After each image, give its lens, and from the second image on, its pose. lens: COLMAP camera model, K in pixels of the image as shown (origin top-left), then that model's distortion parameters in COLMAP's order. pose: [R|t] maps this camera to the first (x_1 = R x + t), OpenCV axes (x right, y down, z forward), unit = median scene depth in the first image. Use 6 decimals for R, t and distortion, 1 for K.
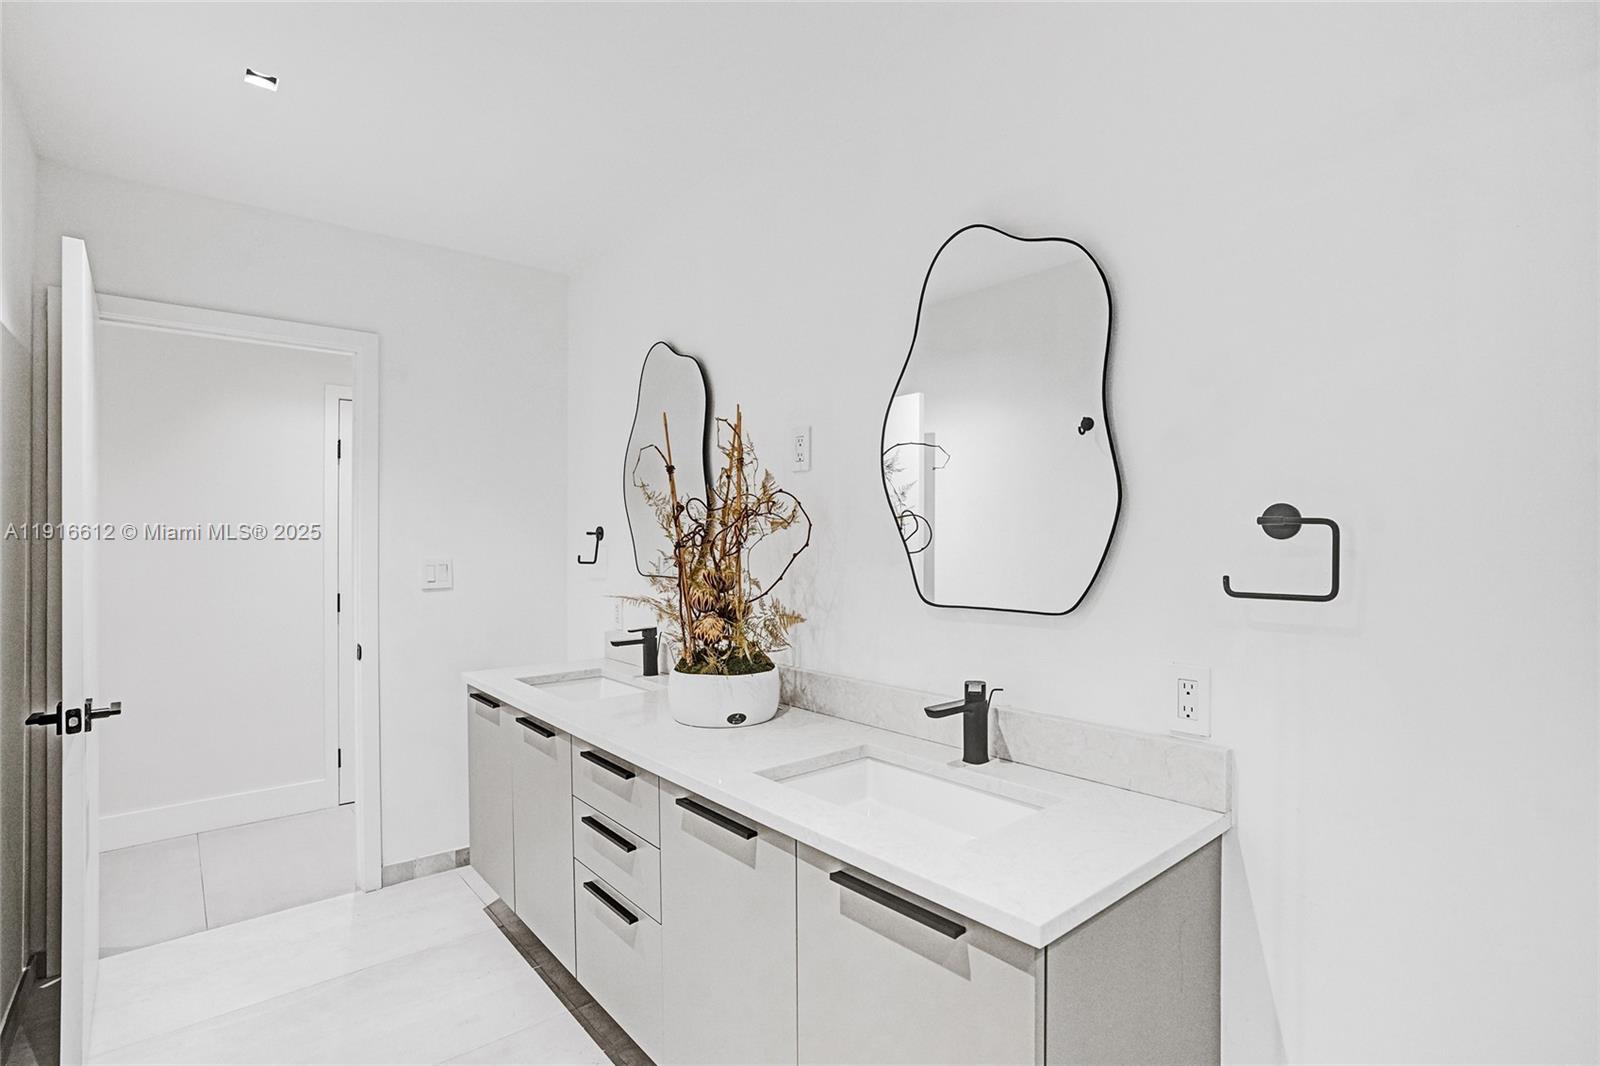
lens RADIAL K [[778.0, 0, 800.0], [0, 778.0, 533.0], [0, 0, 1]] dist [-0.000673, -0.000014]
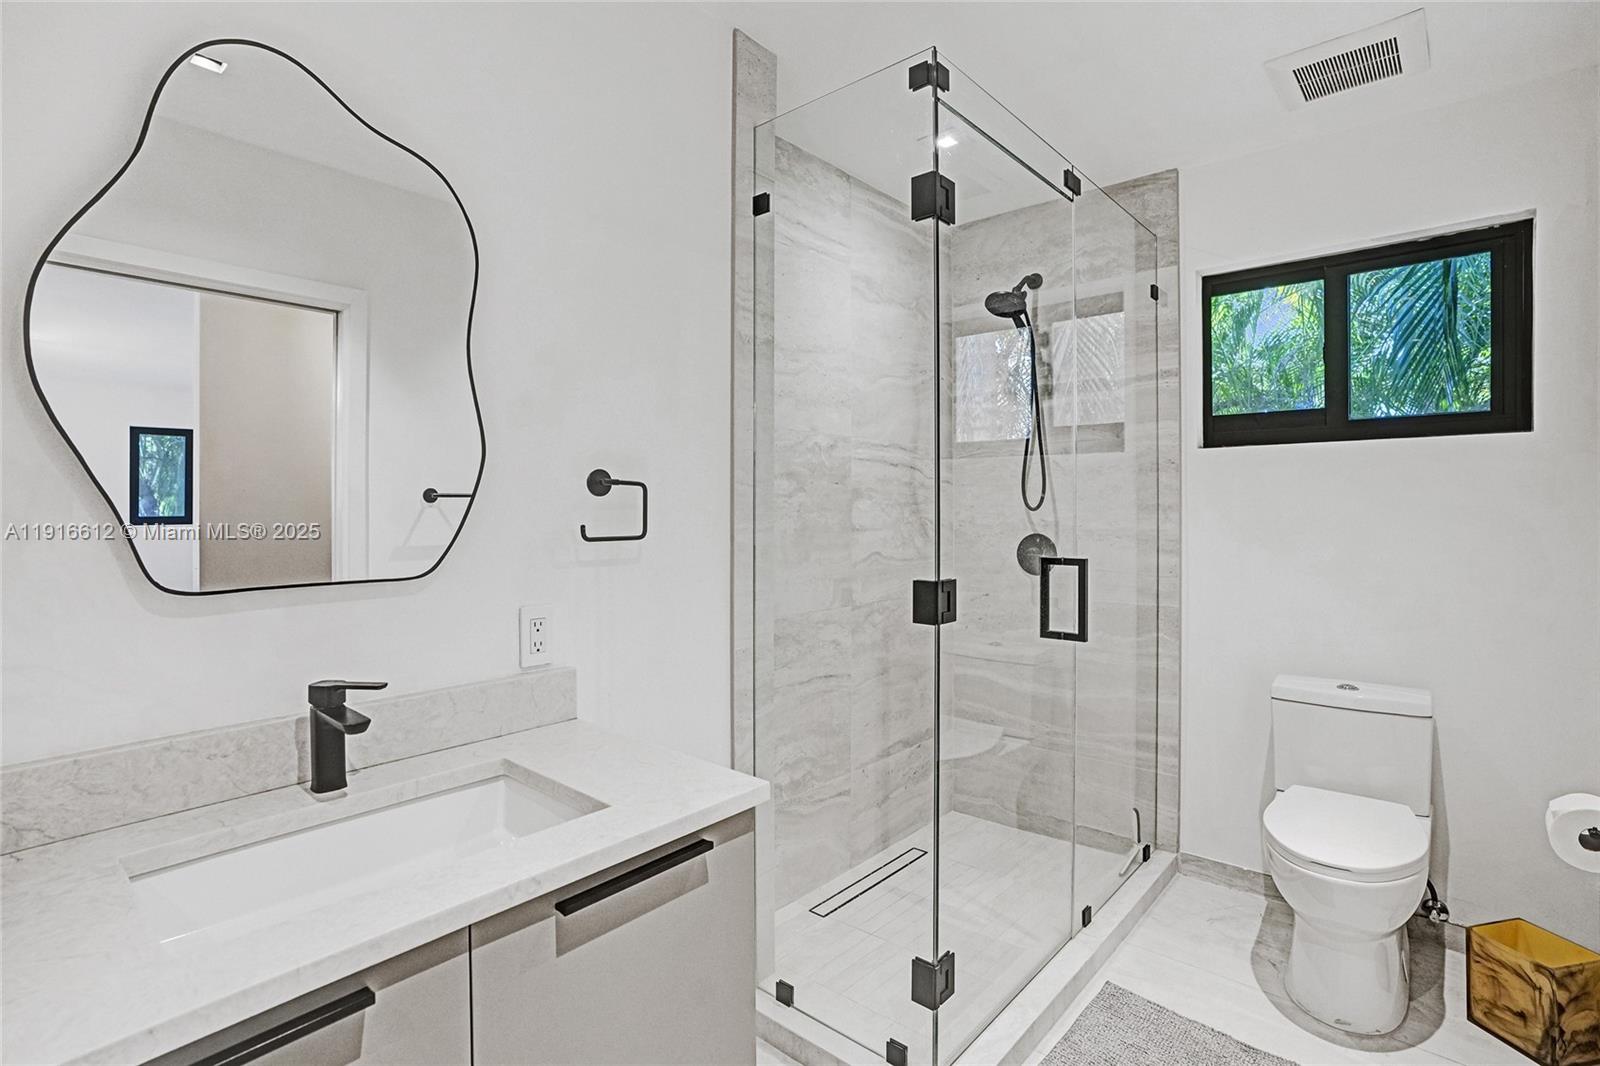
lens RADIAL K [[778.0, 0, 800.0], [0, 778.0, 533.0], [0, 0, 1]] dist [-0.000673, -0.000014]
pose [[-0.145230, -0.021938, 0.989155, -0.682918], [-0.002925, 0.999759, 0.021744, 0.037529], [-0.989394, 0.000264, -0.145259, 0.786918]]
